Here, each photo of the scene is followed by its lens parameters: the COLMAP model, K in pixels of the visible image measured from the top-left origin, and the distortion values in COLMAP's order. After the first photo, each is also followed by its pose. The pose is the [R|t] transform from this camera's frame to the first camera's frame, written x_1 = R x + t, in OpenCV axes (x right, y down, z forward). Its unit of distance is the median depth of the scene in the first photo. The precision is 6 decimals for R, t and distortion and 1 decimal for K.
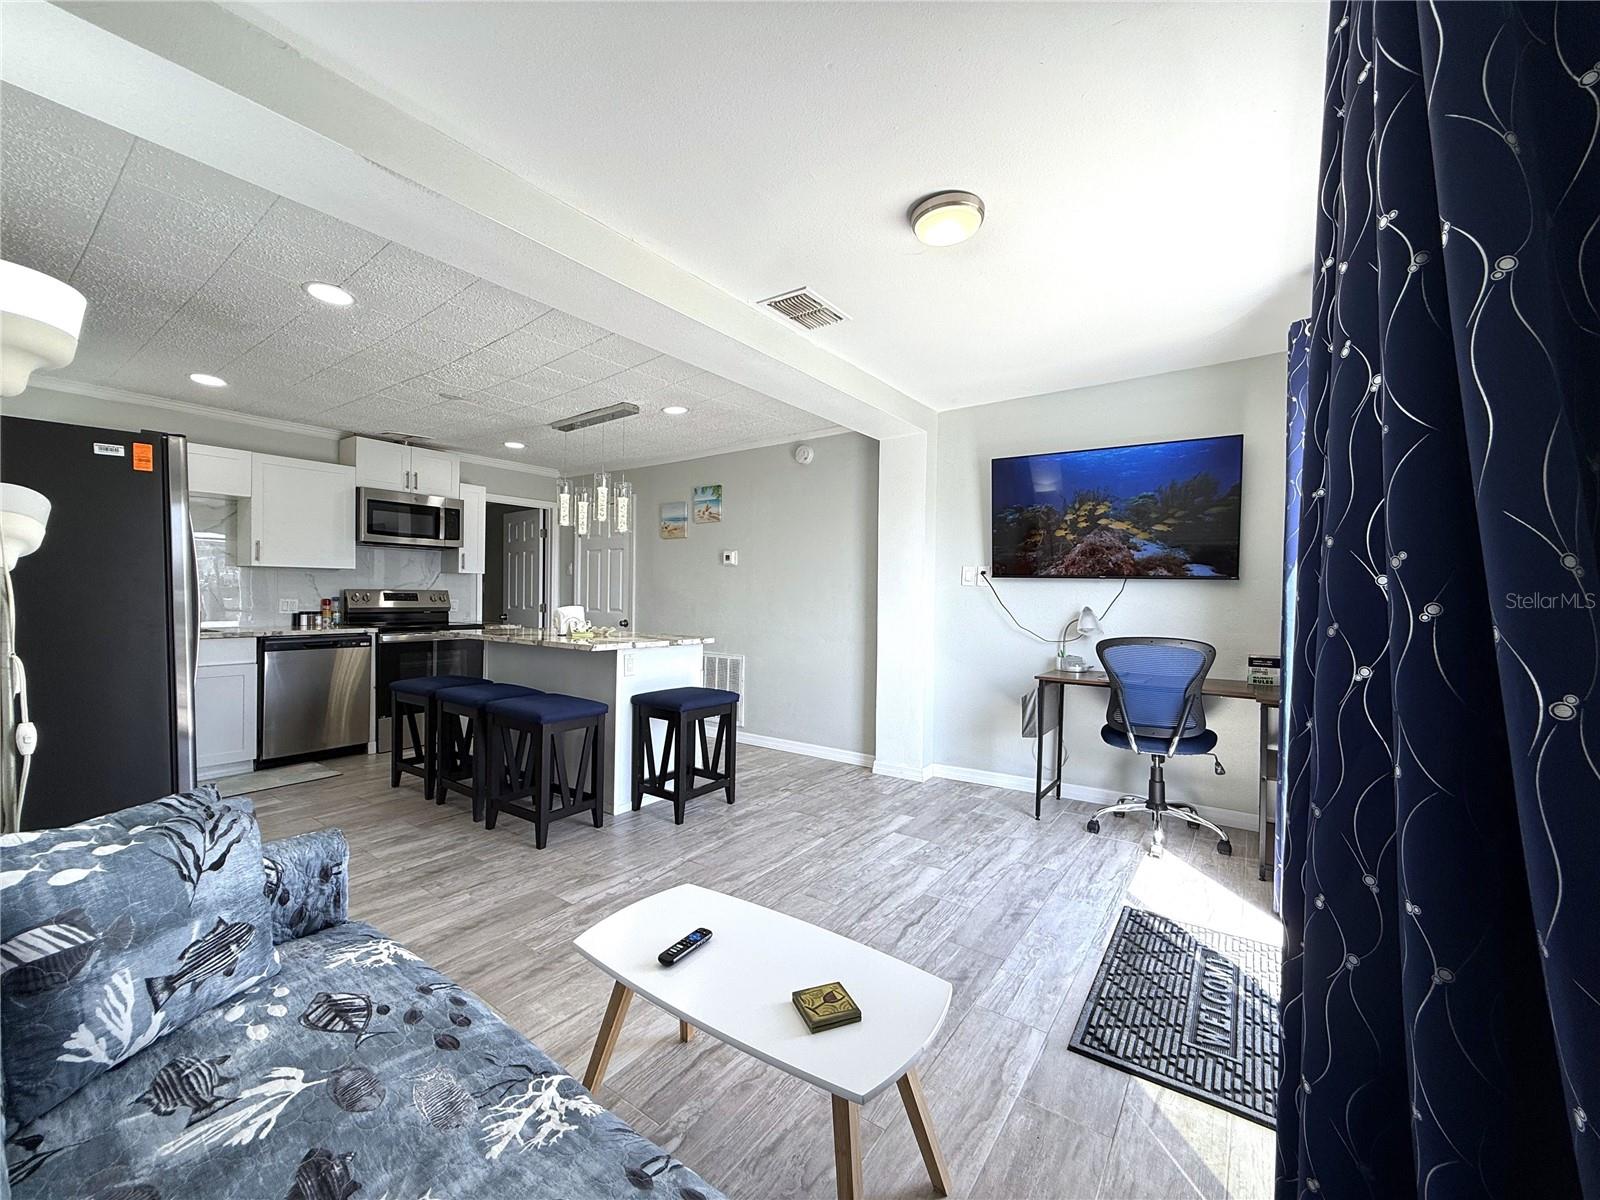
lens RADIAL K [[639.0, 0, 795.8], [0, 639.0, 601.0], [0, 0, 1]] dist [0.001345, -0.000269]
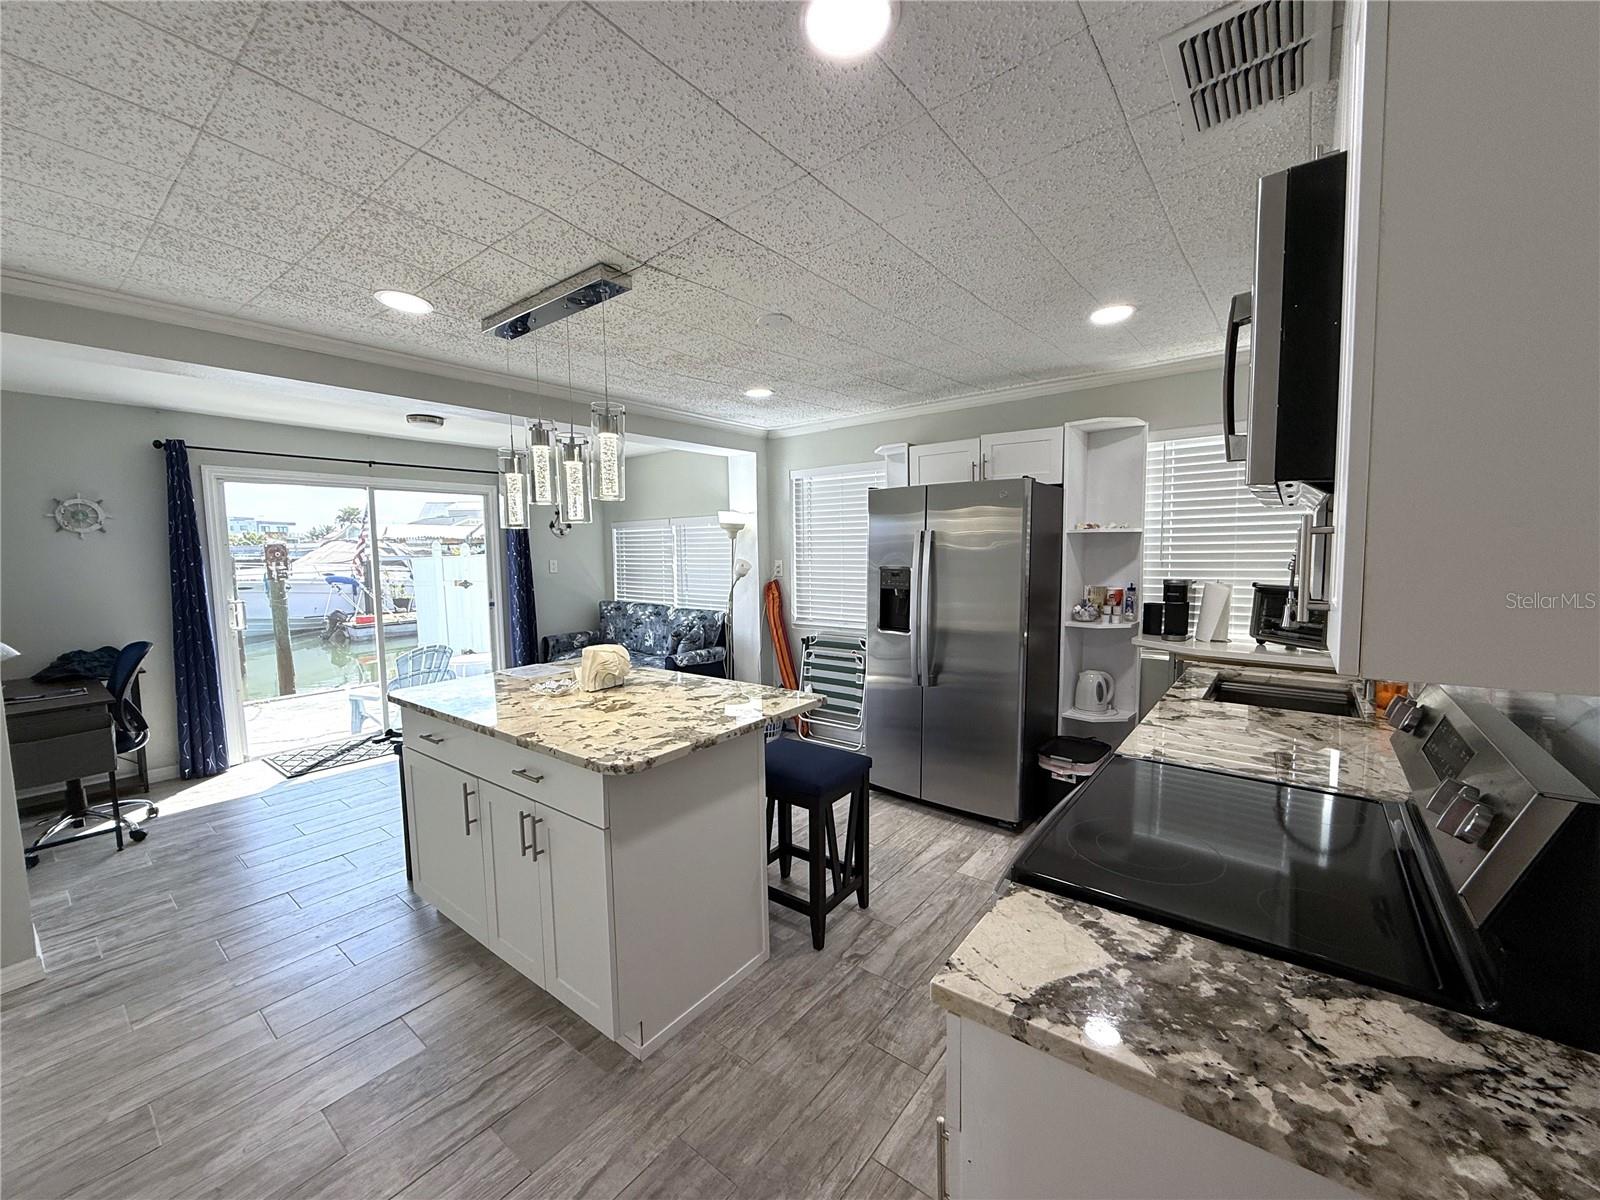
lens RADIAL K [[639.0, 0, 795.7], [0, 639.0, 603.5], [0, 0, 1]] dist [0.001345, -0.000269]
pose [[-0.999032, -0.001111, 0.043966, -0.722840], [0.003224, 0.995142, 0.098396, -0.121686], [-0.043862, 0.098442, -0.994176, 2.043719]]
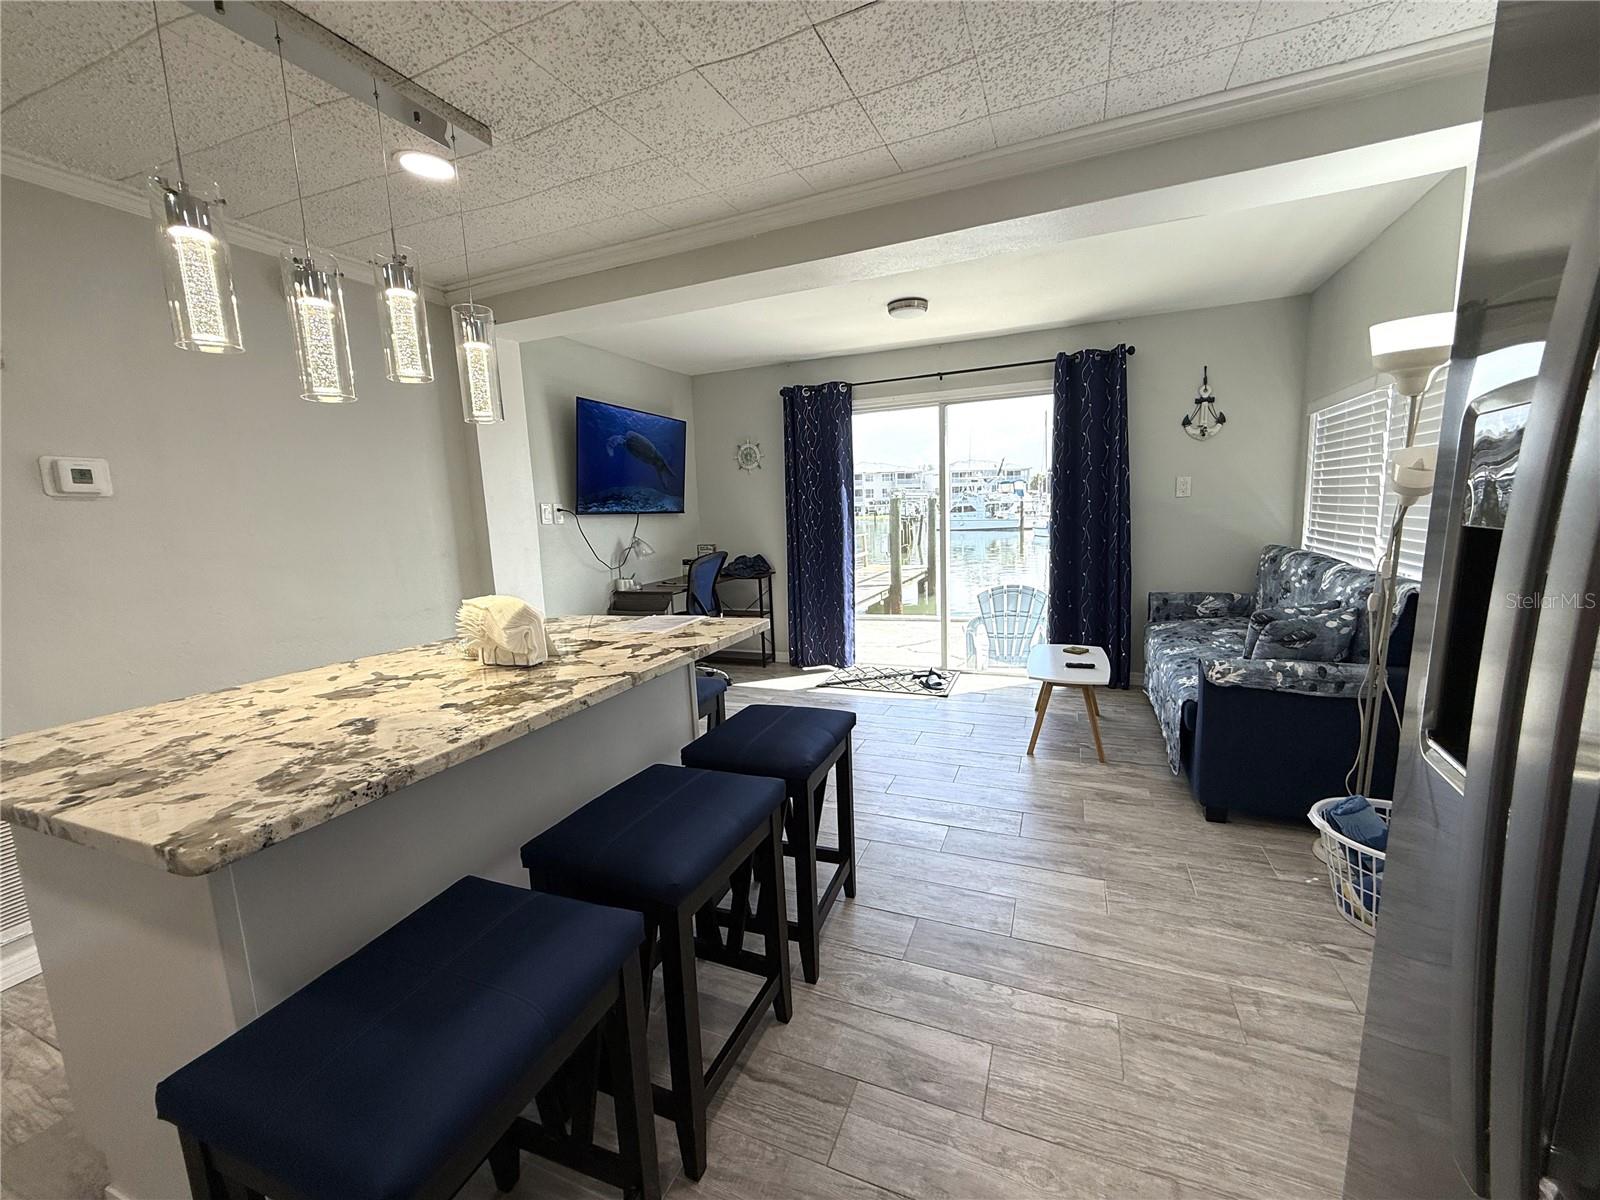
lens RADIAL K [[639.0, 0, 794.8], [0, 639.0, 601.5], [0, 0, 1]] dist [0.001345, -0.000269]
pose [[-0.225043, -0.141031, 0.964088, -0.985194], [0.049808, 0.986510, 0.155937, -0.053599], [-0.973075, 0.083112, -0.214983, 1.133816]]
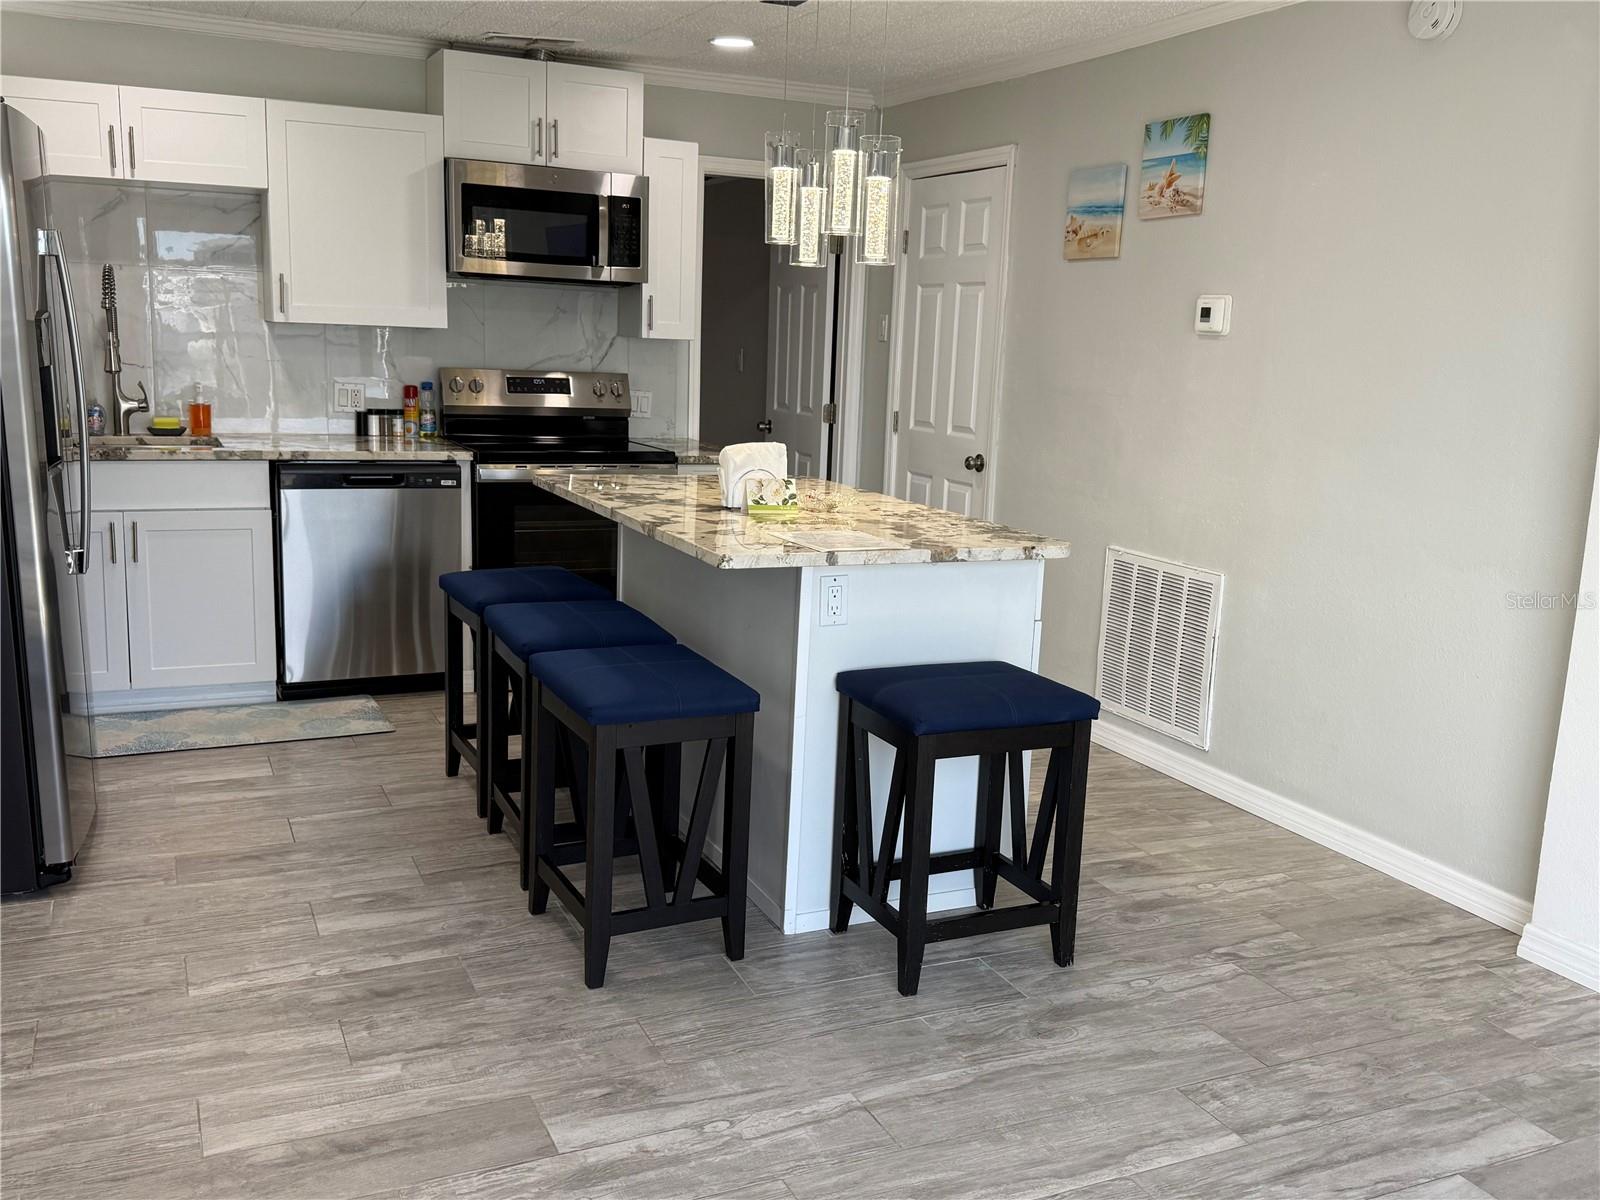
lens RADIAL K [[1419.6, 0, 810.0], [0, 1419.6, 606.2], [0, 0, 1]] dist [0.054665, -0.077245]
pose [[0.873504, 0.112884, -0.473549, 0.184193], [-0.031794, 0.983896, 0.175893, -0.065100], [0.485778, -0.138587, 0.863026, 0.216226]]
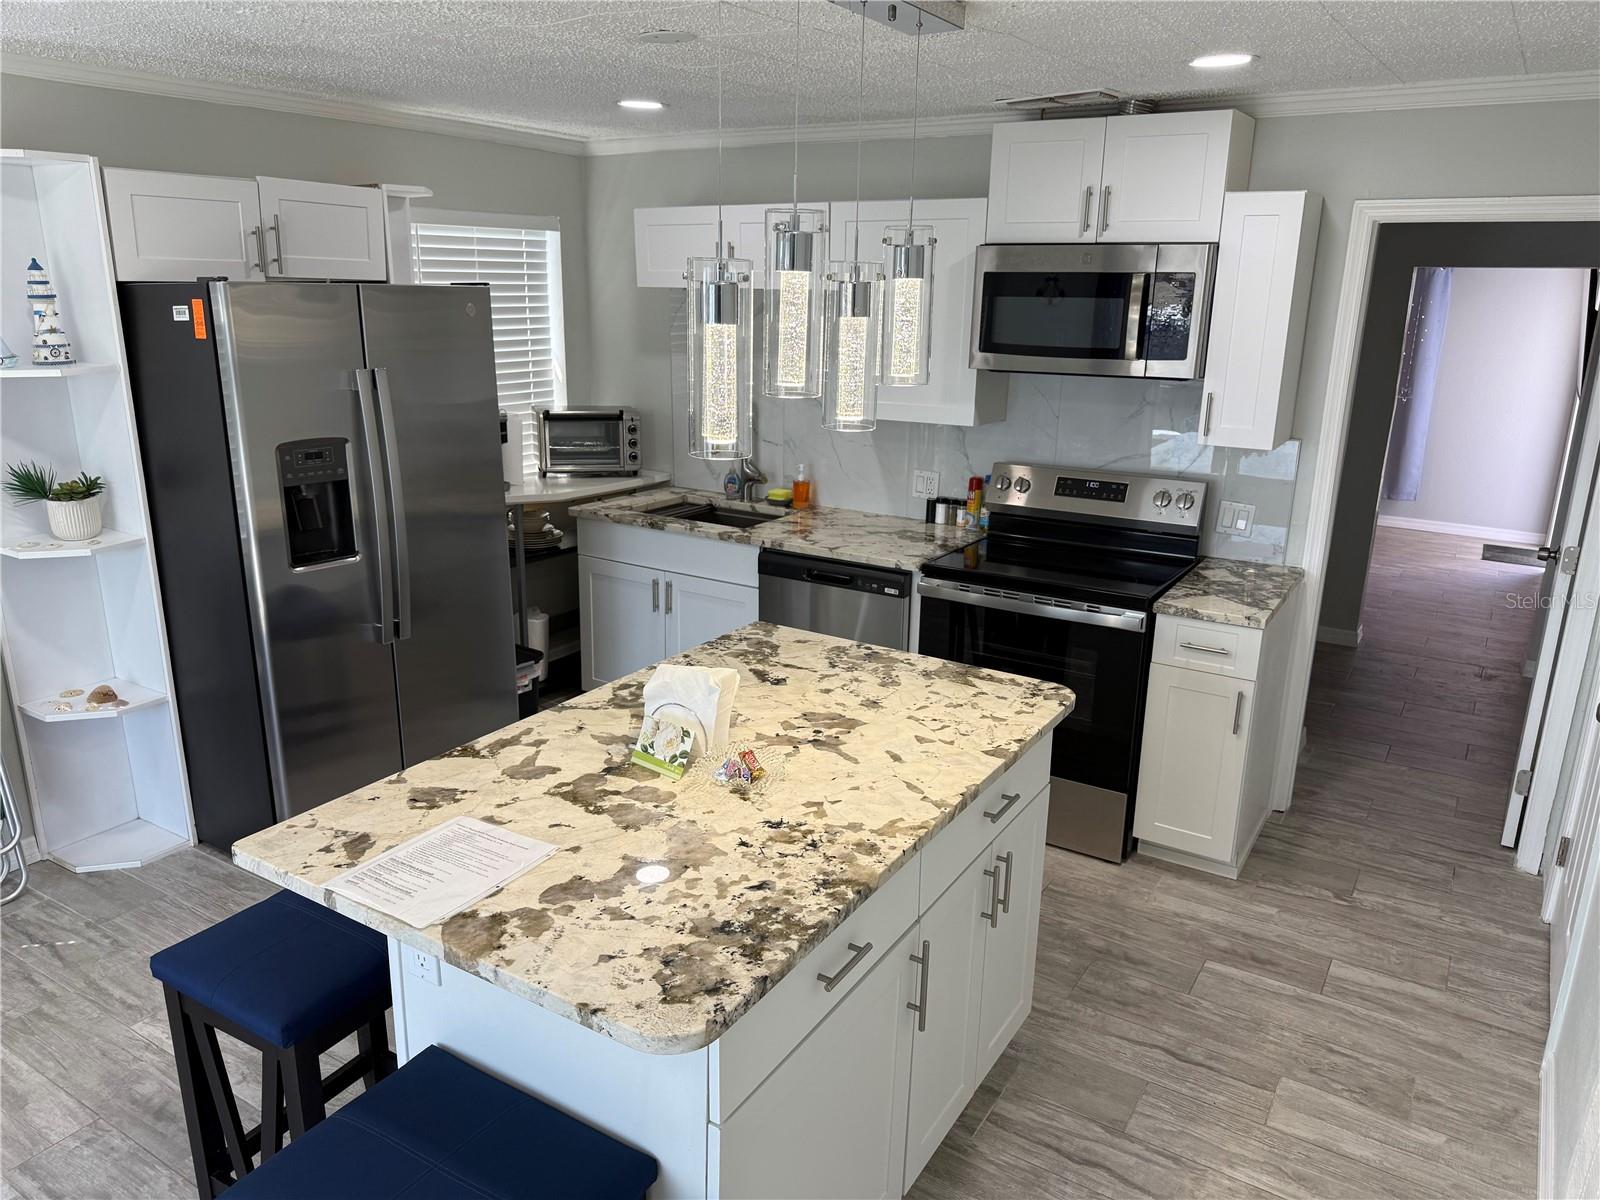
lens RADIAL K [[1131.2, 0, 794.5], [0, 1131.2, 607.6], [0, 0, 1]] dist [0.044480, -0.052684]
pose [[0.063680, 0.262415, -0.962852, 0.239694], [-0.027175, 0.964908, 0.261178, -0.213993], [0.997600, 0.009534, 0.068577, 1.267145]]
